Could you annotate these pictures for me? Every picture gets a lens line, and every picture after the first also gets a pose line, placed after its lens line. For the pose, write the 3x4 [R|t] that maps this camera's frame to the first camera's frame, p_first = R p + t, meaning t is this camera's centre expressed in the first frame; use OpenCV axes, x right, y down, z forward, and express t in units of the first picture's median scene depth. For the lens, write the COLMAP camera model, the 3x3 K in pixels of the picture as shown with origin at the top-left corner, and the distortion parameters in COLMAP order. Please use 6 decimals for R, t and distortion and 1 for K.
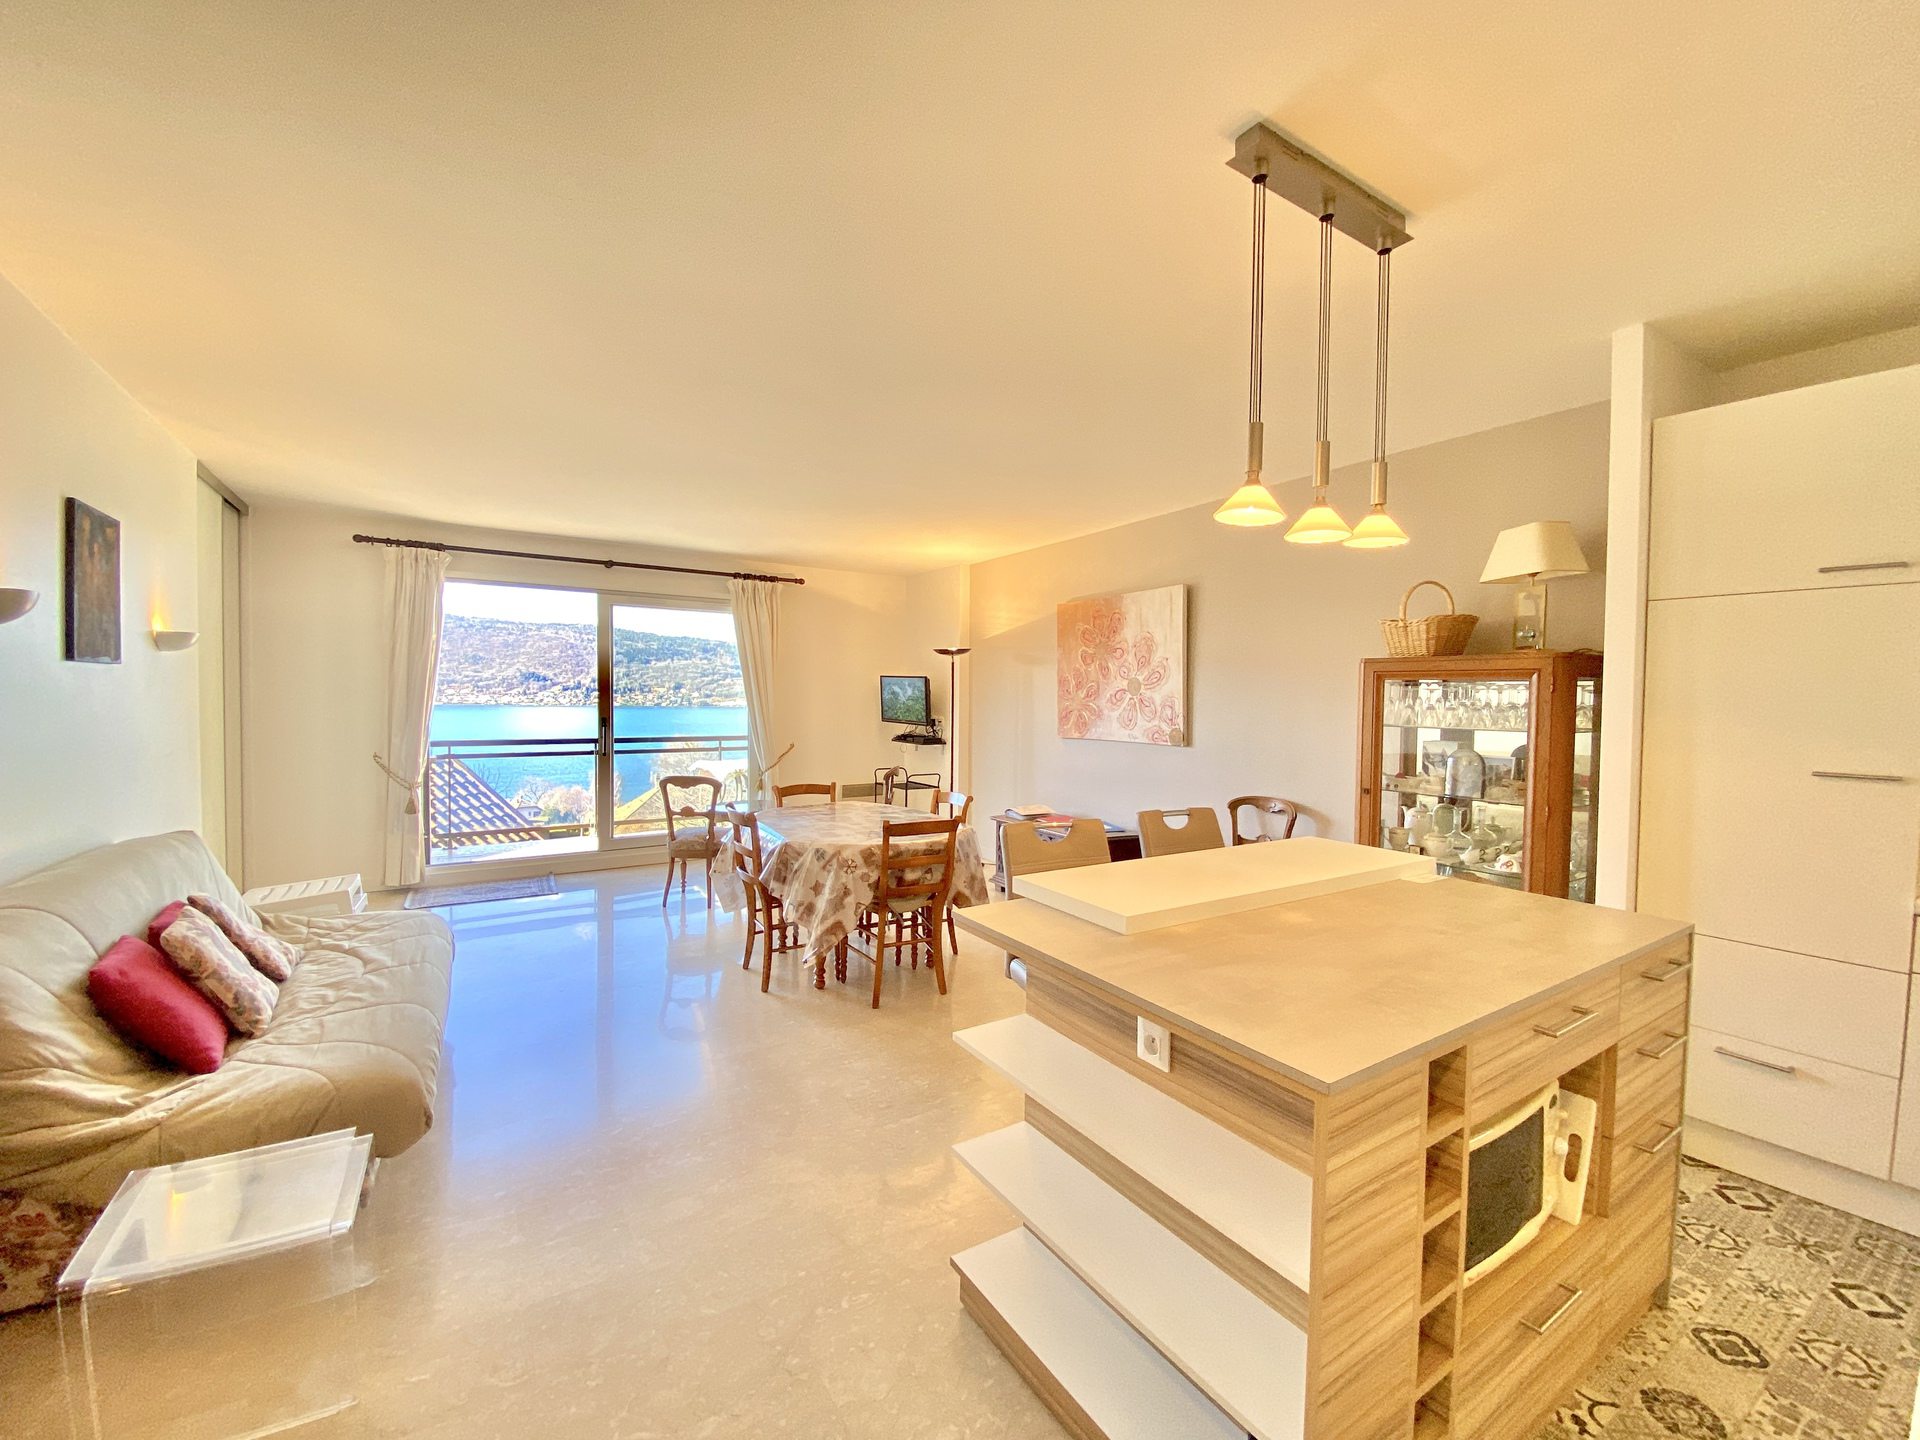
lens RADIAL K [[781.8, 0, 960.0], [0, 781.8, 720.0], [0, 0, 1]] dist [-0.000032, -0.000101]
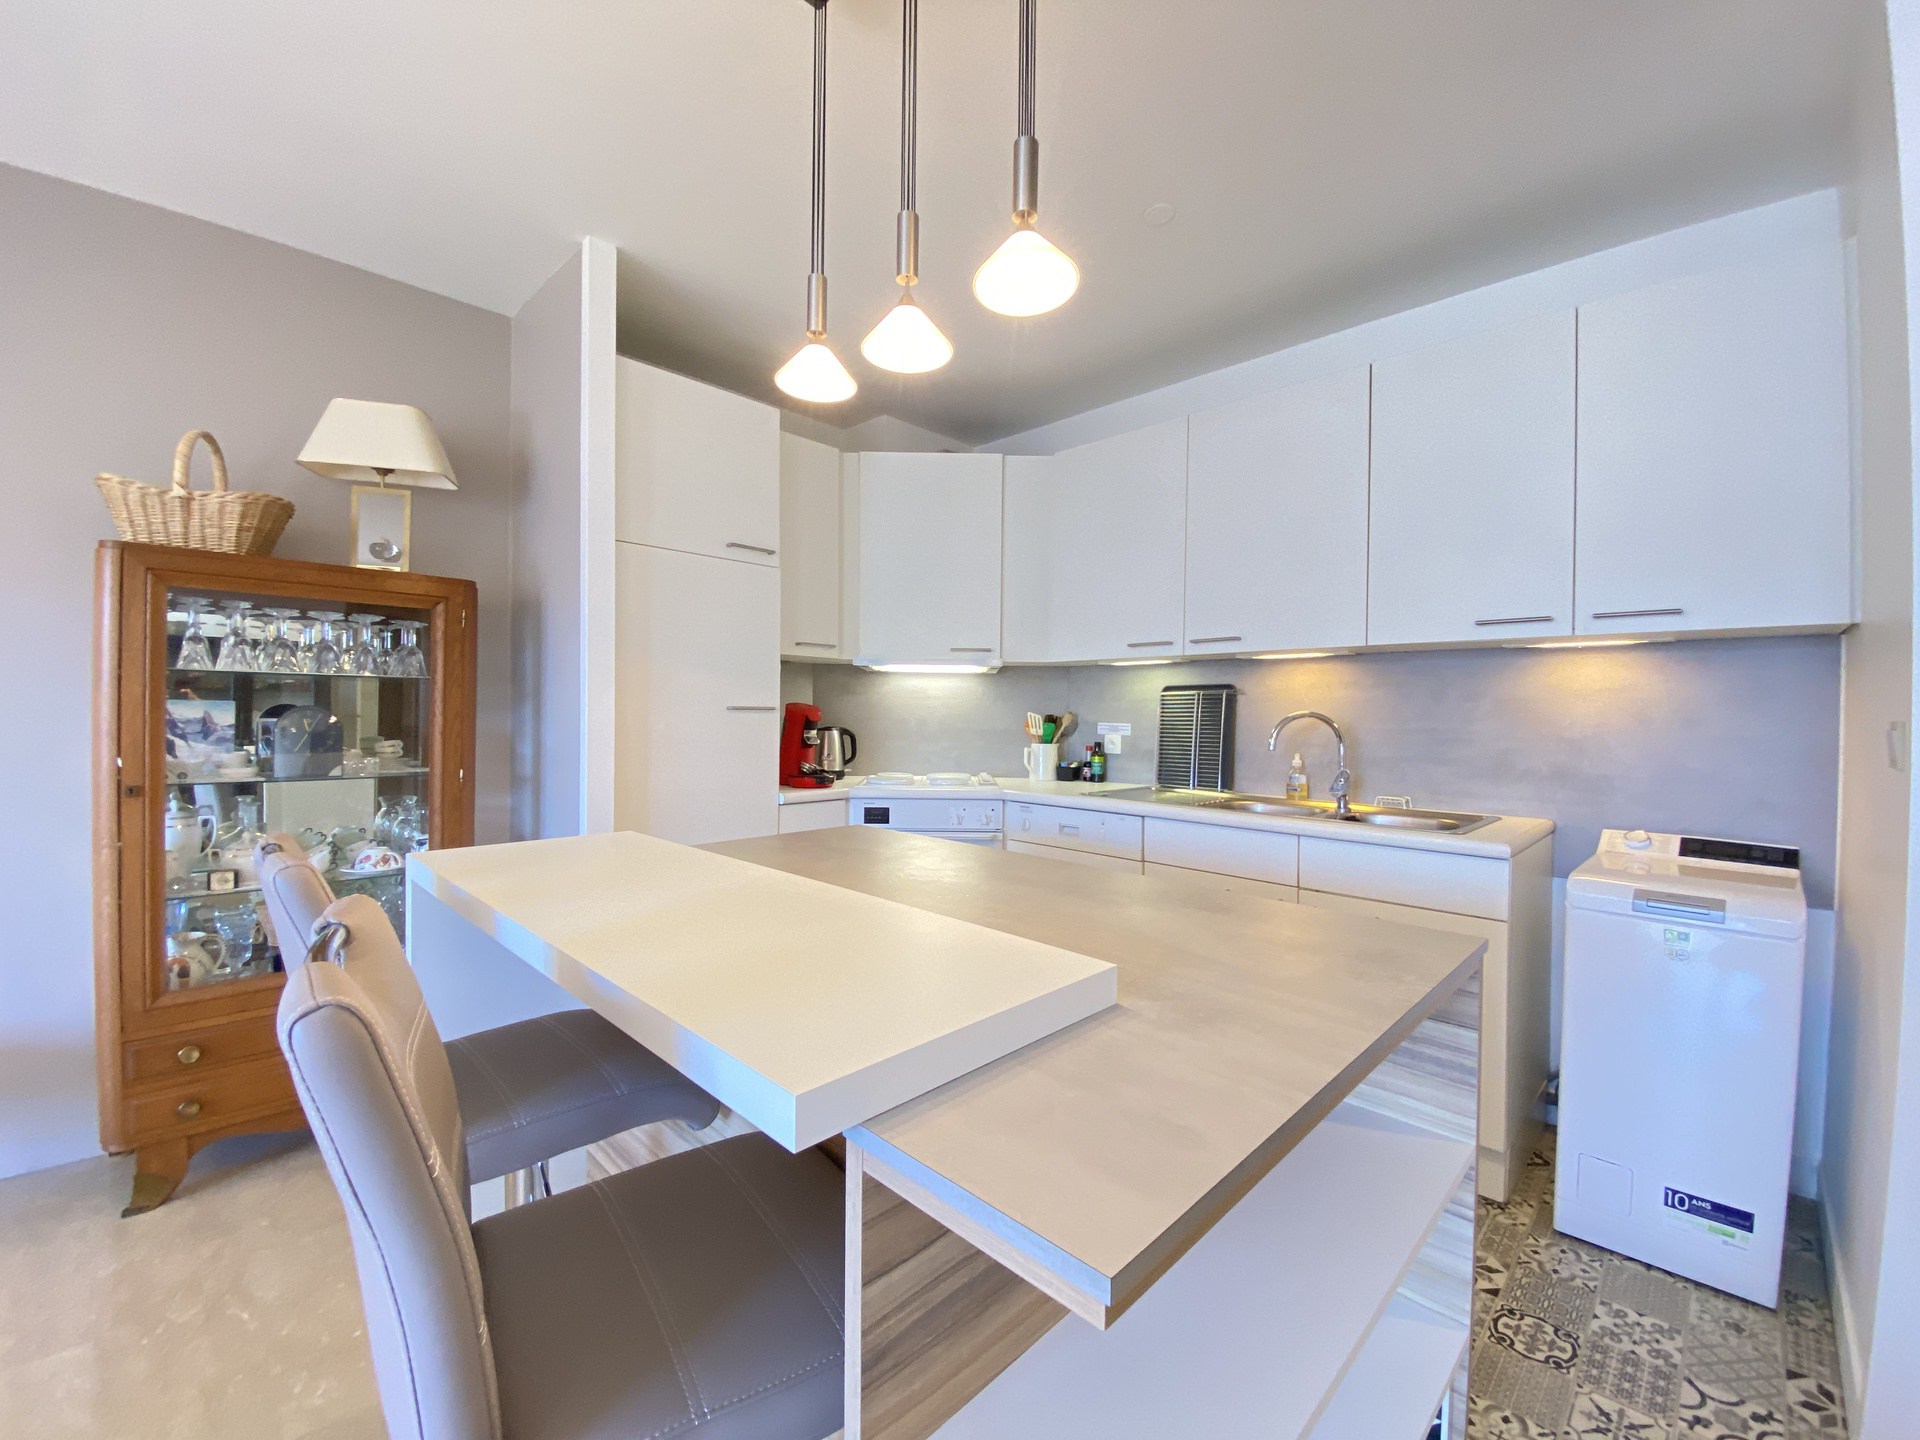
lens RADIAL K [[781.8, 0, 960.0], [0, 781.8, 720.0], [0, 0, 1]] dist [-0.000032, -0.000101]
pose [[-0.217960, -0.026237, 0.975605, -0.142632], [0.013437, 0.999463, 0.029880, 0.039783], [-0.975865, 0.019622, -0.217491, 0.665416]]
